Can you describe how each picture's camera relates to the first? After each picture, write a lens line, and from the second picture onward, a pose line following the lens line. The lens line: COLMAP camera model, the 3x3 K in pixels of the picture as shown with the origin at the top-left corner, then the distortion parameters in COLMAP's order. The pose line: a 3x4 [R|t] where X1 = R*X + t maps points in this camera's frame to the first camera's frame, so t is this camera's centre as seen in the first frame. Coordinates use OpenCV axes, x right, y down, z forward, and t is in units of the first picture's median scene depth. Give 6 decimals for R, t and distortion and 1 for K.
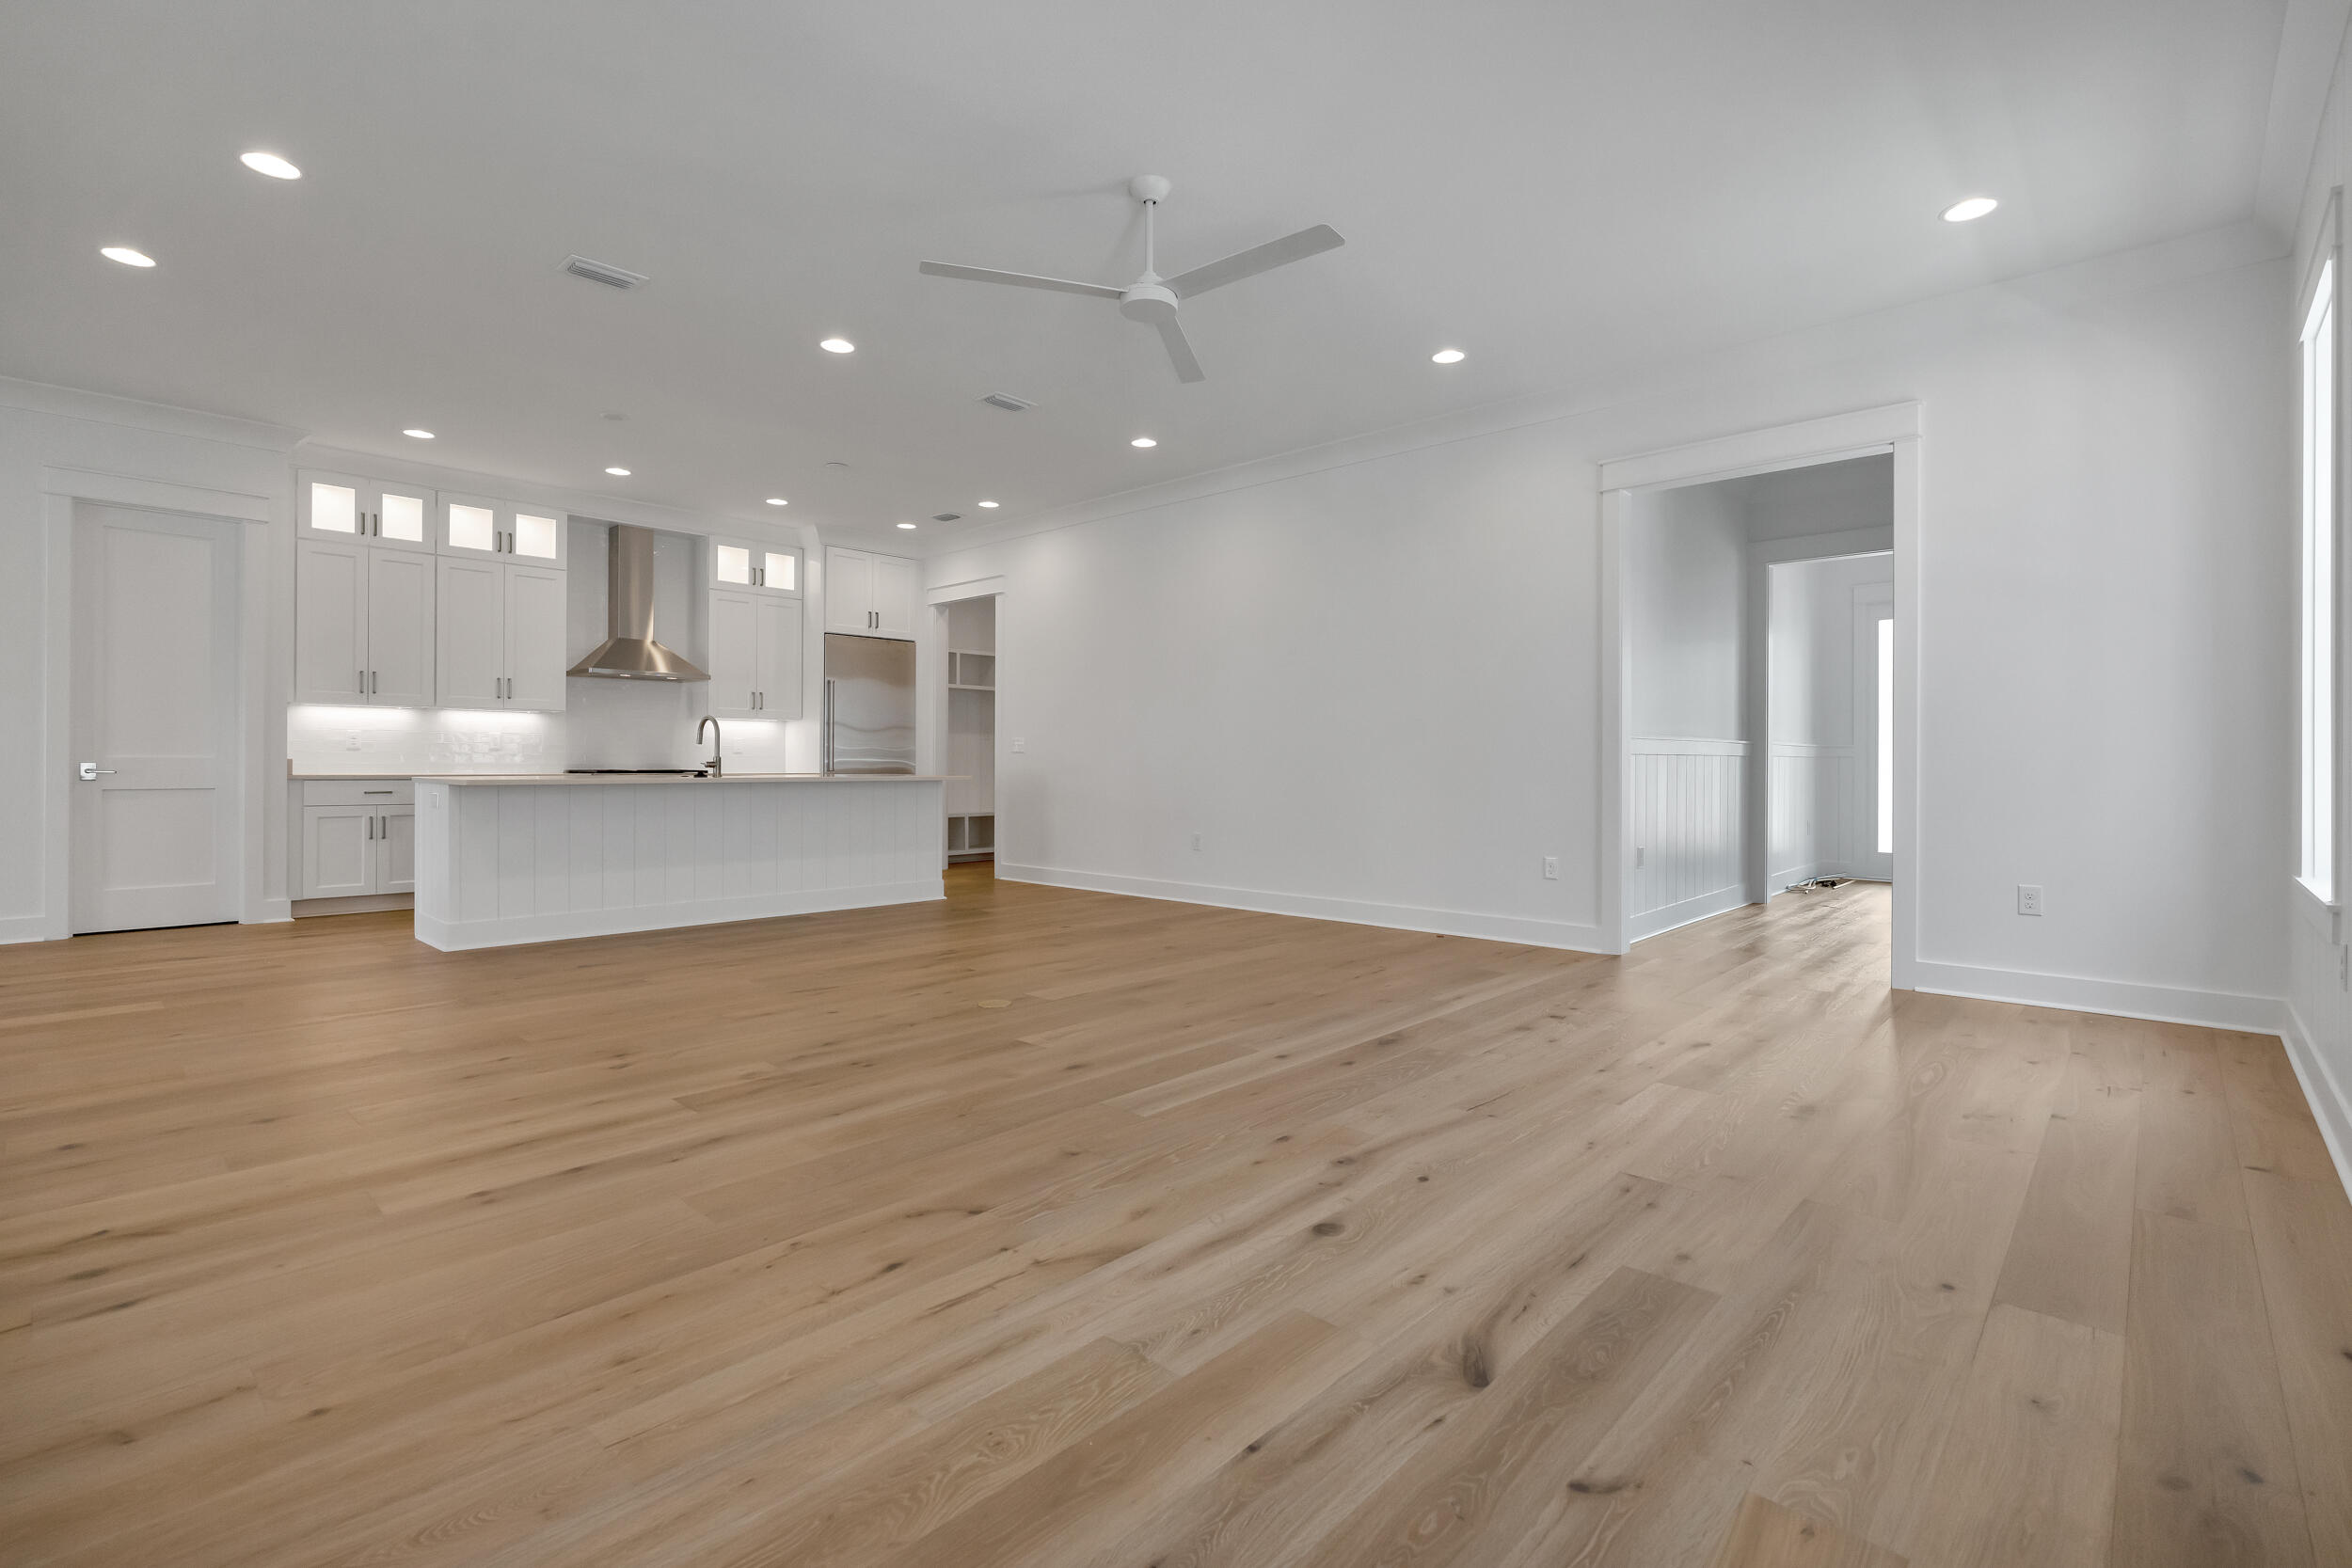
lens RADIAL K [[1056.6, 0, 1184.8], [0, 1056.6, 774.2], [0, 0, 1]] dist [-0.001497, 0.000480]
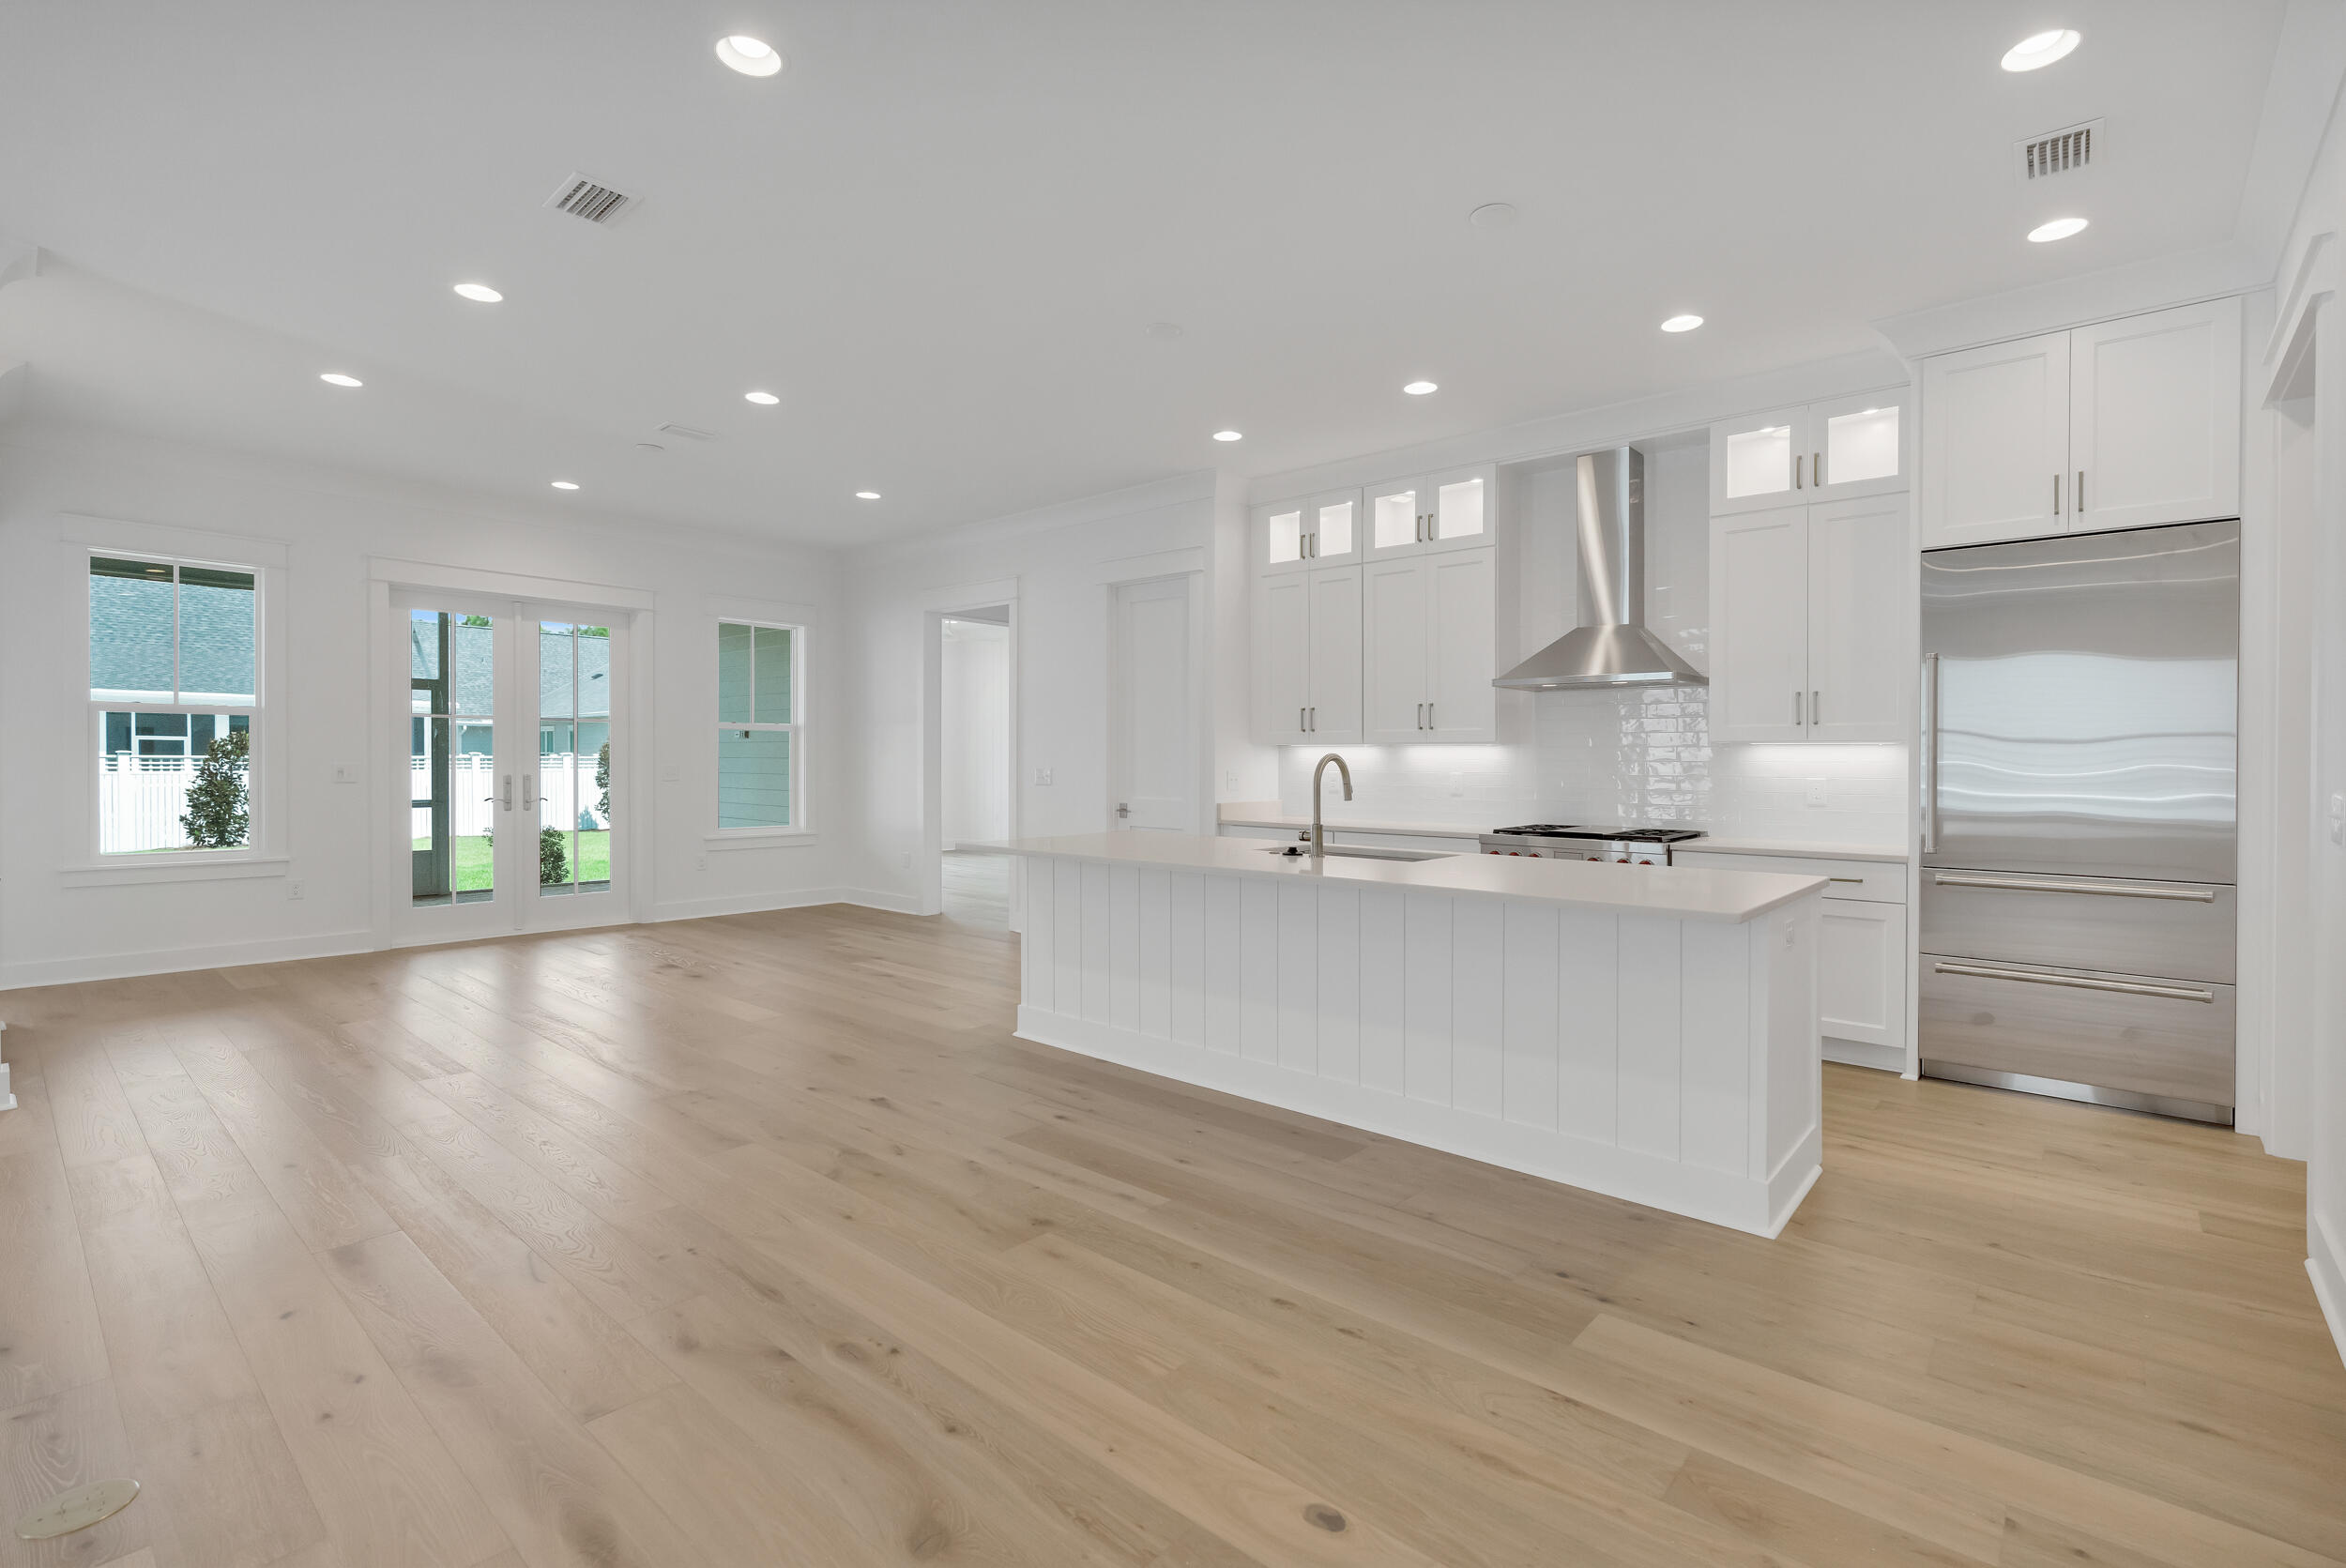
lens RADIAL K [[1065.6, 0, 1180.9], [0, 1065.6, 772.0], [0, 0, 1]] dist [-0.005169, 0.000500]
pose [[0.028772, 0.004612, -0.999575, 0.134551], [-0.018844, 0.999814, 0.004070, -0.042008], [0.999408, 0.018719, 0.028854, 0.824694]]
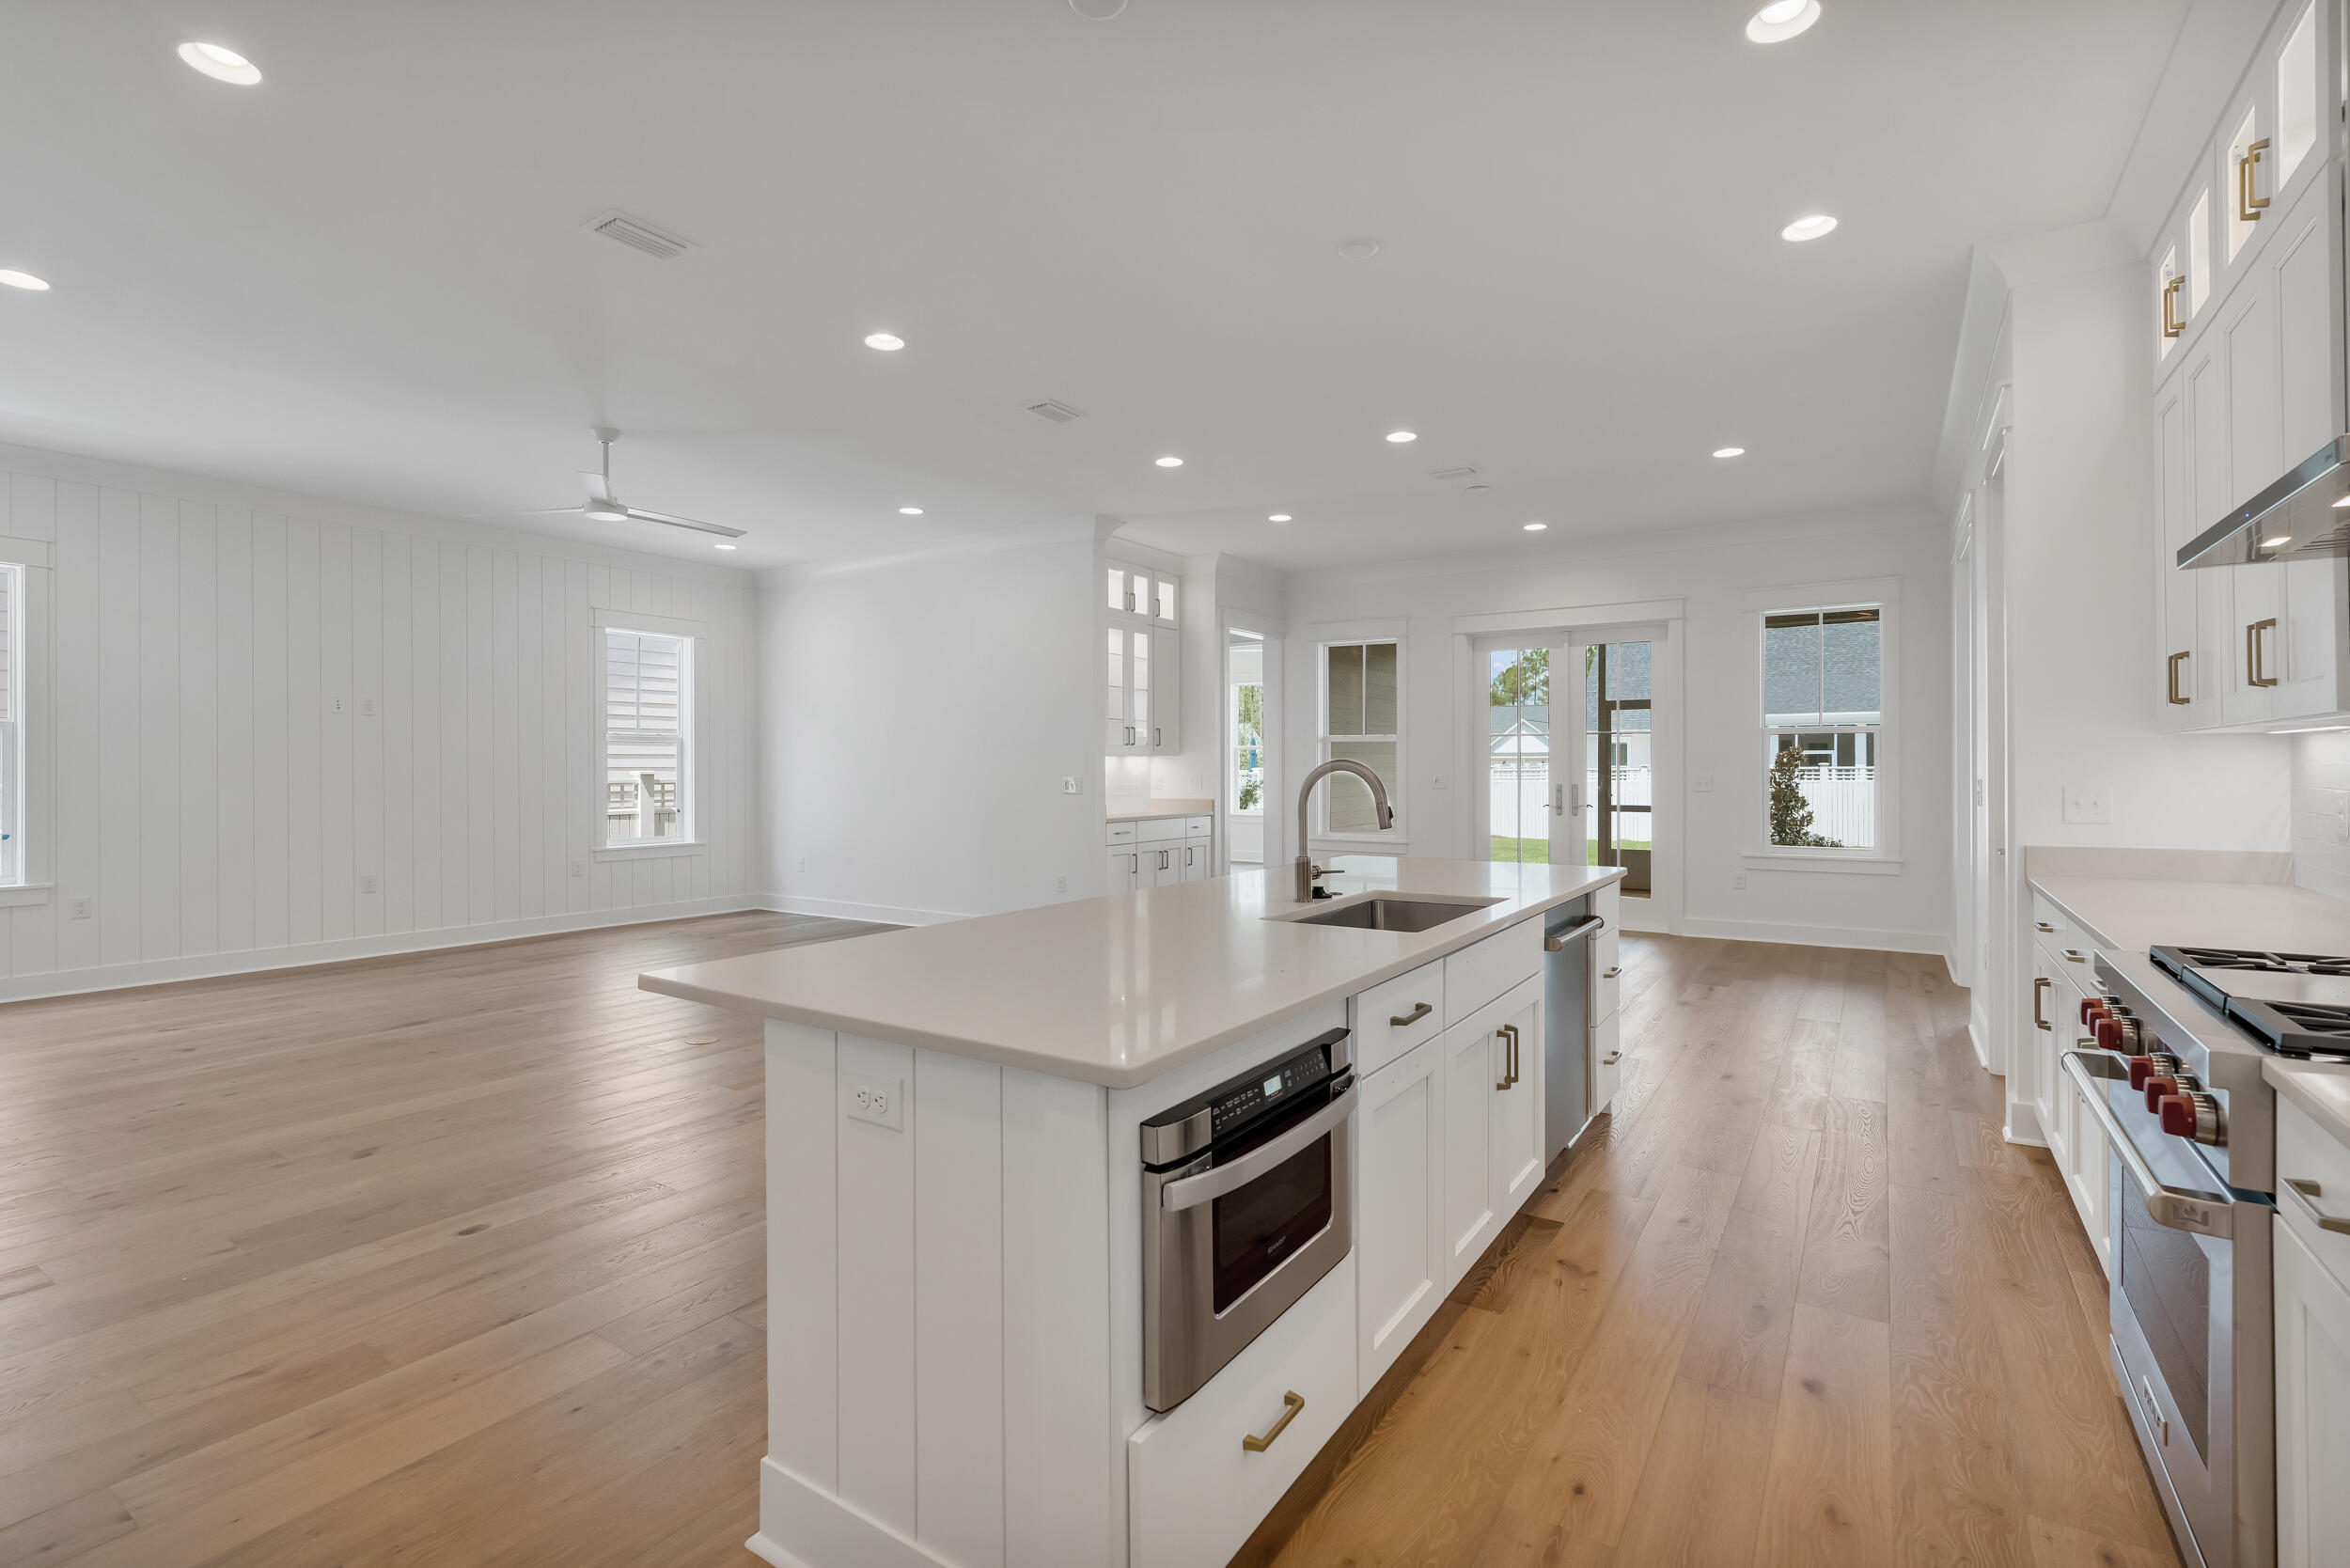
lens RADIAL K [[1067.5, 0, 1182.9], [0, 1067.5, 772.0], [0, 0, 1]] dist [-0.005169, 0.000500]
pose [[-0.986202, -0.000391, -0.165545, -0.297869], [-0.002715, 0.999901, 0.013807, -0.049952], [0.165523, 0.014066, -0.986106, 1.298672]]
